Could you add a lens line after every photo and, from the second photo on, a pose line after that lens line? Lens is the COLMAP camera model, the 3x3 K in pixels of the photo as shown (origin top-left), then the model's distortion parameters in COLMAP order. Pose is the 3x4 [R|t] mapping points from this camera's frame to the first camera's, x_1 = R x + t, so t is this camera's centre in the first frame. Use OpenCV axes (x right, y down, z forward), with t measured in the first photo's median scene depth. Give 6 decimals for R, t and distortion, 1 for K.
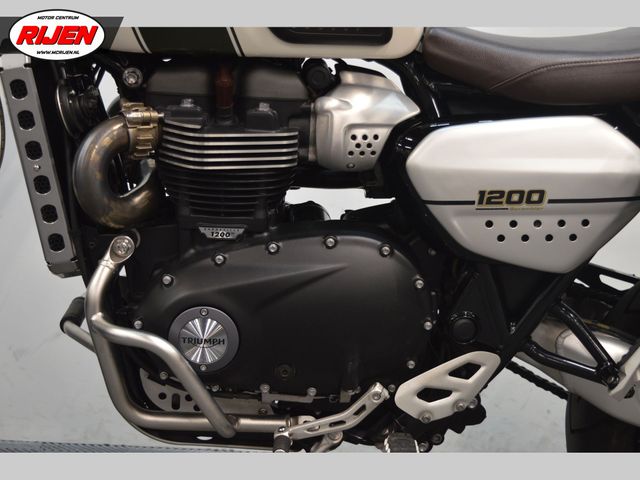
lens RADIAL K [[951.2, 0, 320.0], [0, 951.2, 240.0], [0, 0, 1]] dist [-0.036235, -0.035705]
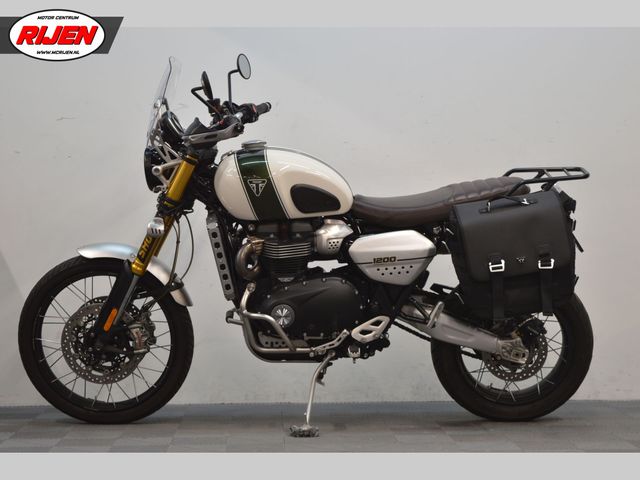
lens RADIAL K [[1442.6, 0, 320.0], [0, 1442.6, 240.0], [0, 0, 1]] dist [0.027675, 0.170809]
pose [[0.997034, -0.071205, -0.029195, 0.131354], [0.069360, 0.995787, -0.059972, 0.139707], [0.033342, 0.057769, 0.997773, -3.288675]]
